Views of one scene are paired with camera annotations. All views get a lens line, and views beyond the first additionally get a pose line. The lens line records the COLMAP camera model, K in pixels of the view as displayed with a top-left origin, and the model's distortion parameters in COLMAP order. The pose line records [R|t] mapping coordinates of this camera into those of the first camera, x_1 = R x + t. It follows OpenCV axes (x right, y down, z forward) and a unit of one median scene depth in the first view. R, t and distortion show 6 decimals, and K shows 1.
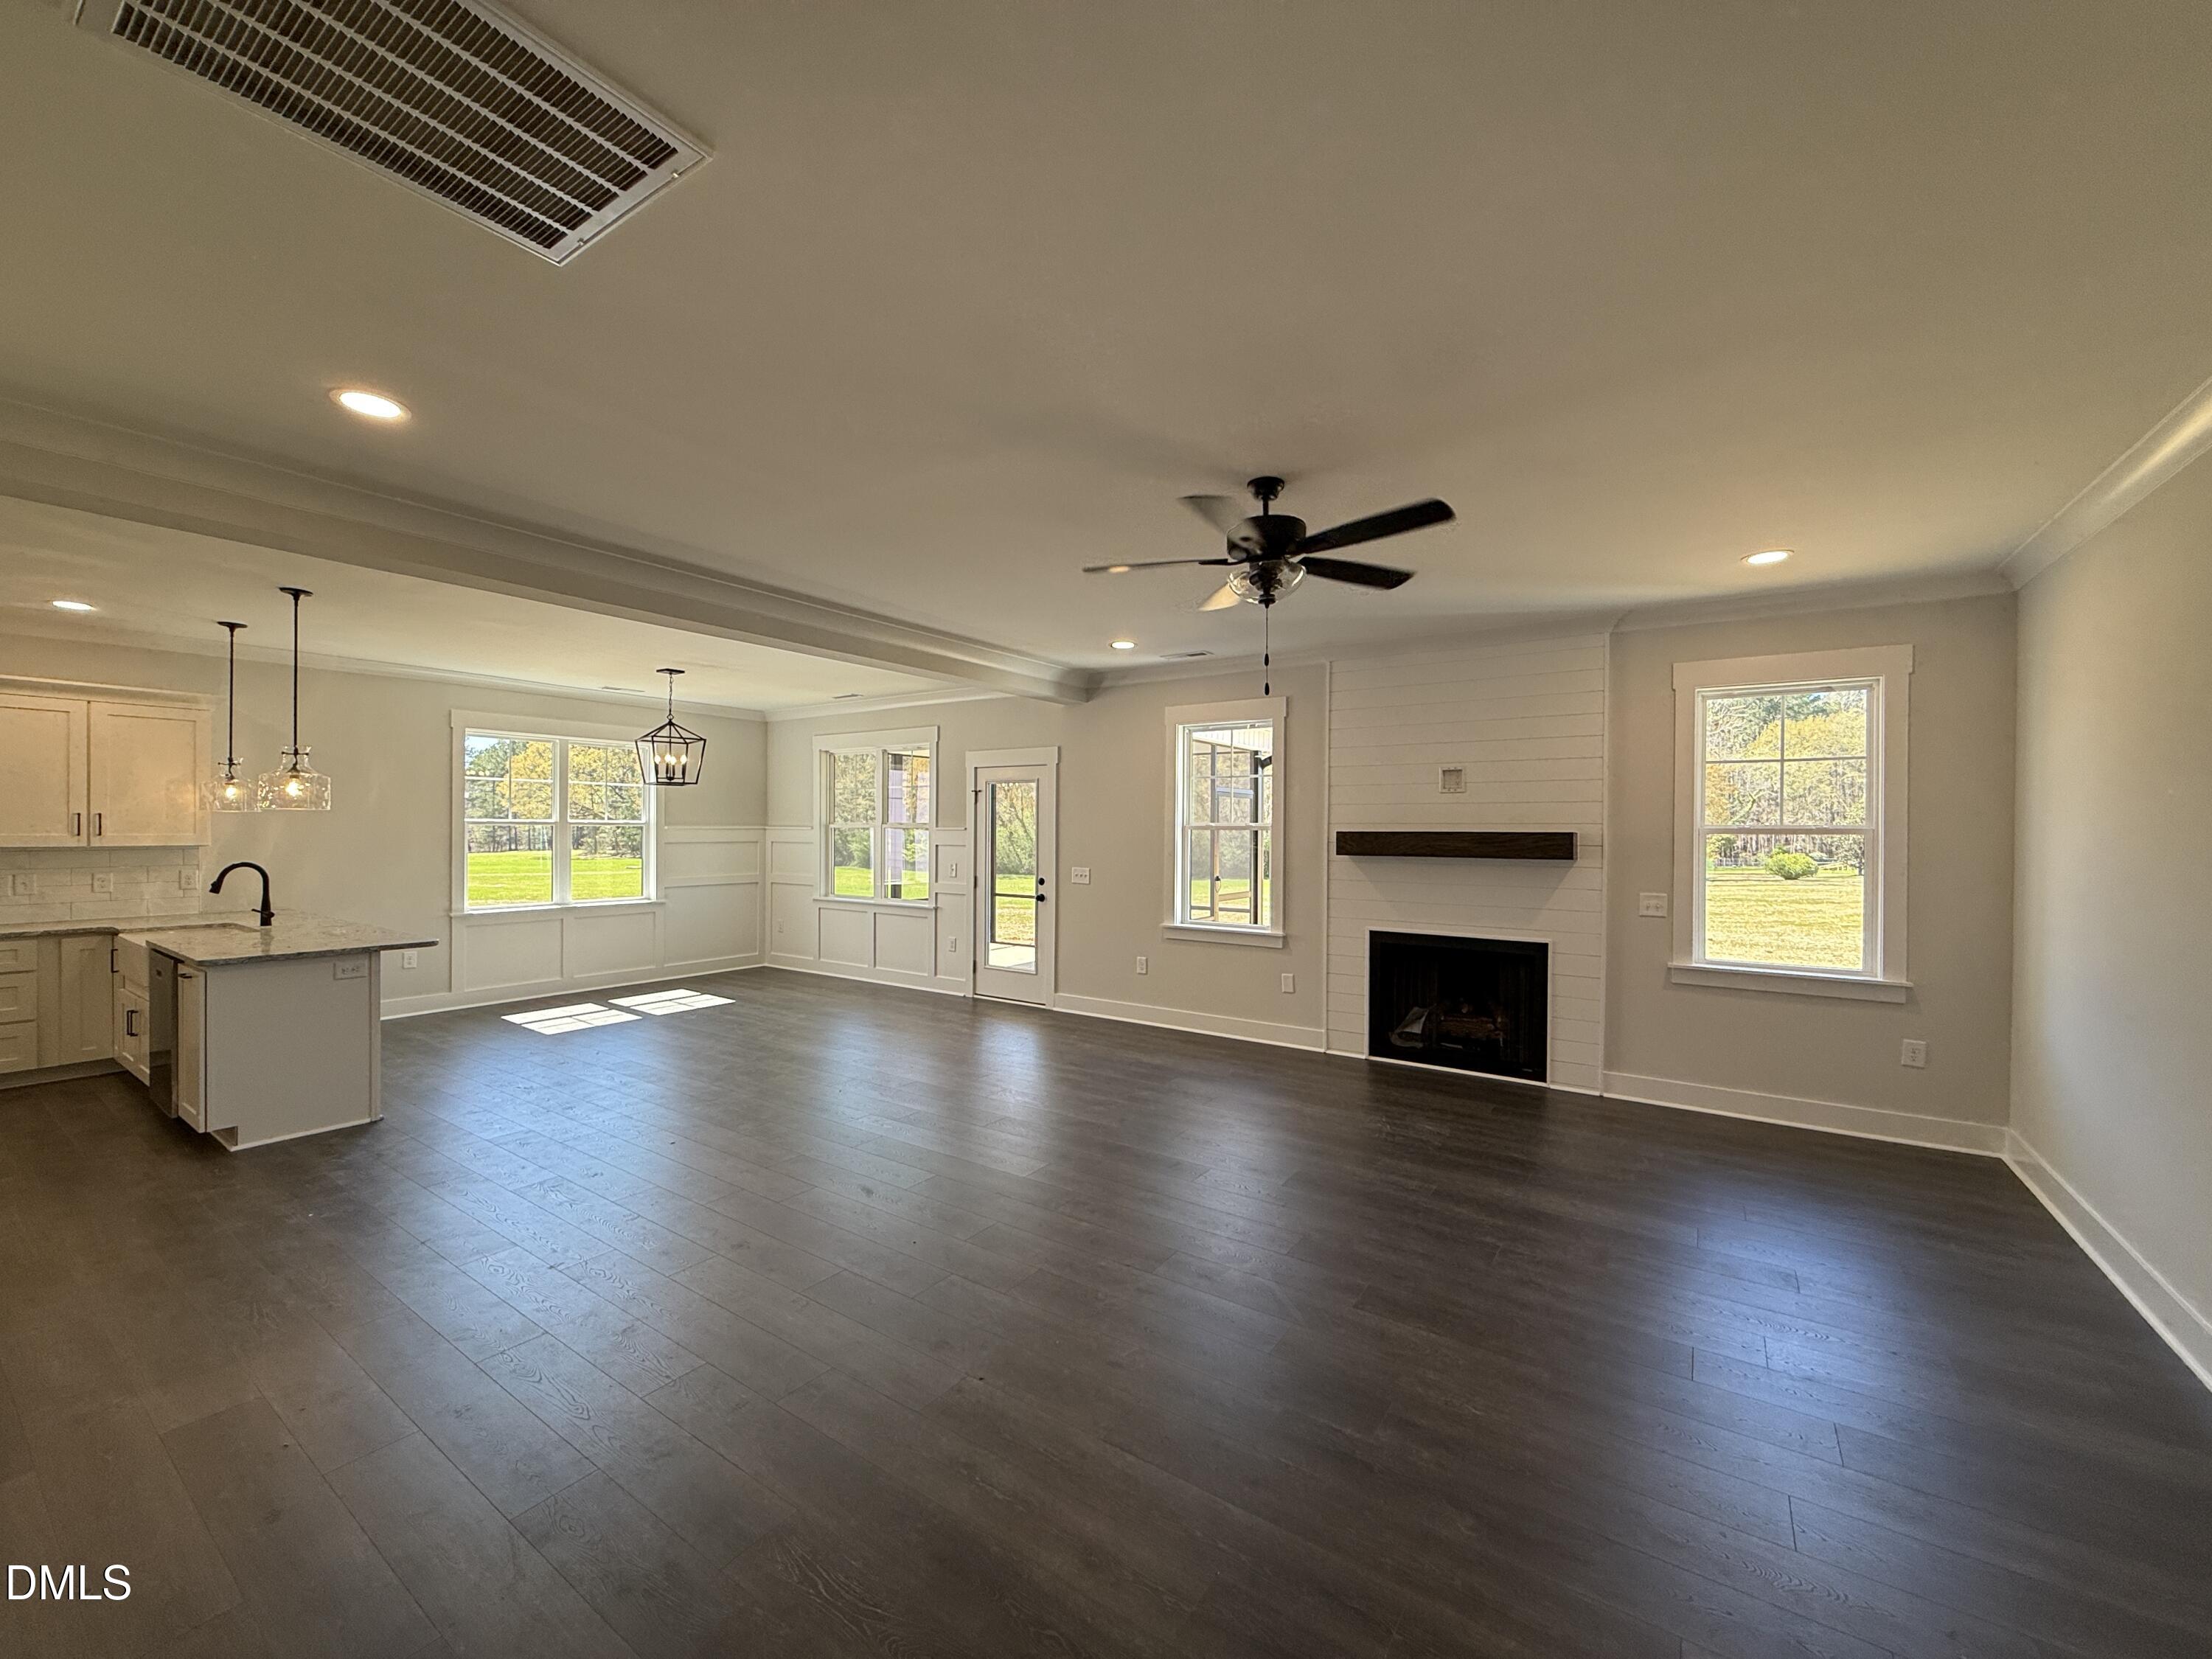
lens RADIAL K [[884.4, 0, 1106.0], [0, 884.4, 829.5], [0, 0, 1]] dist [0.003697, 0.000413]
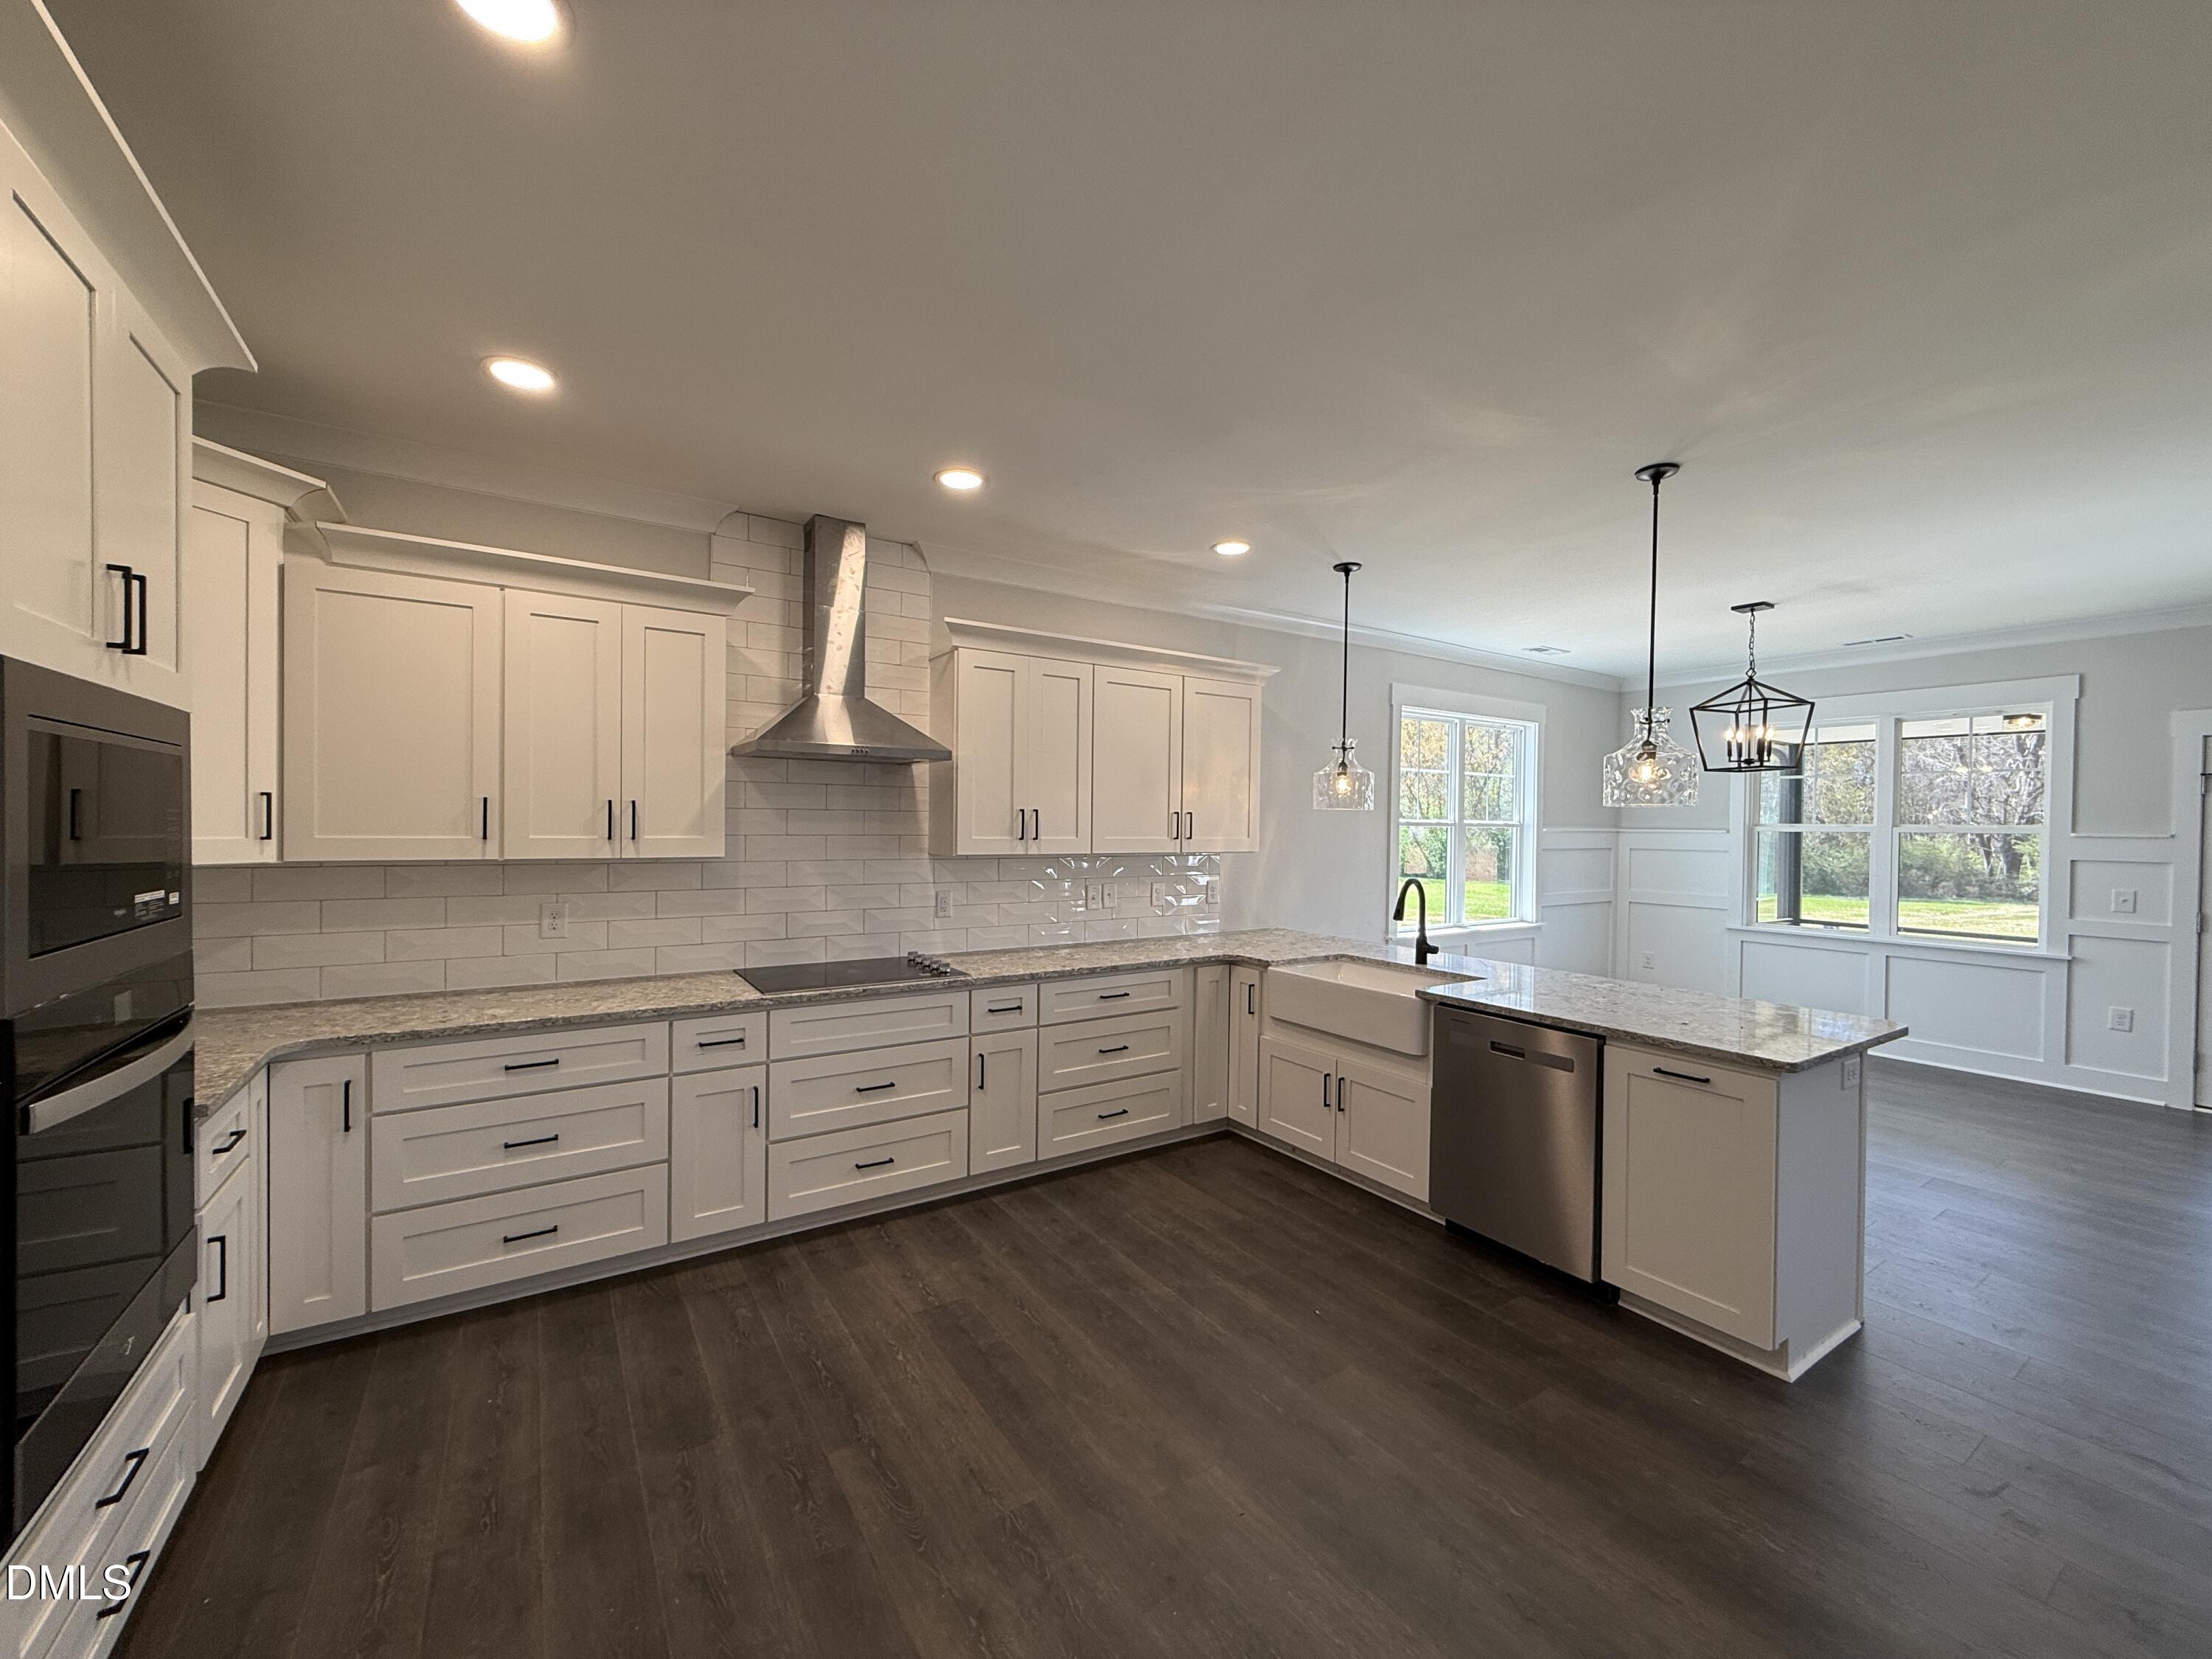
lens RADIAL K [[884.4, 0, 1106.0], [0, 884.4, 829.5], [0, 0, 1]] dist [0.003697, 0.000413]
pose [[0.924798, 0.006744, -0.380400, -0.593245], [-0.005755, 0.999976, 0.003737, -0.003331], [0.380416, -0.001266, 0.924815, 0.140576]]
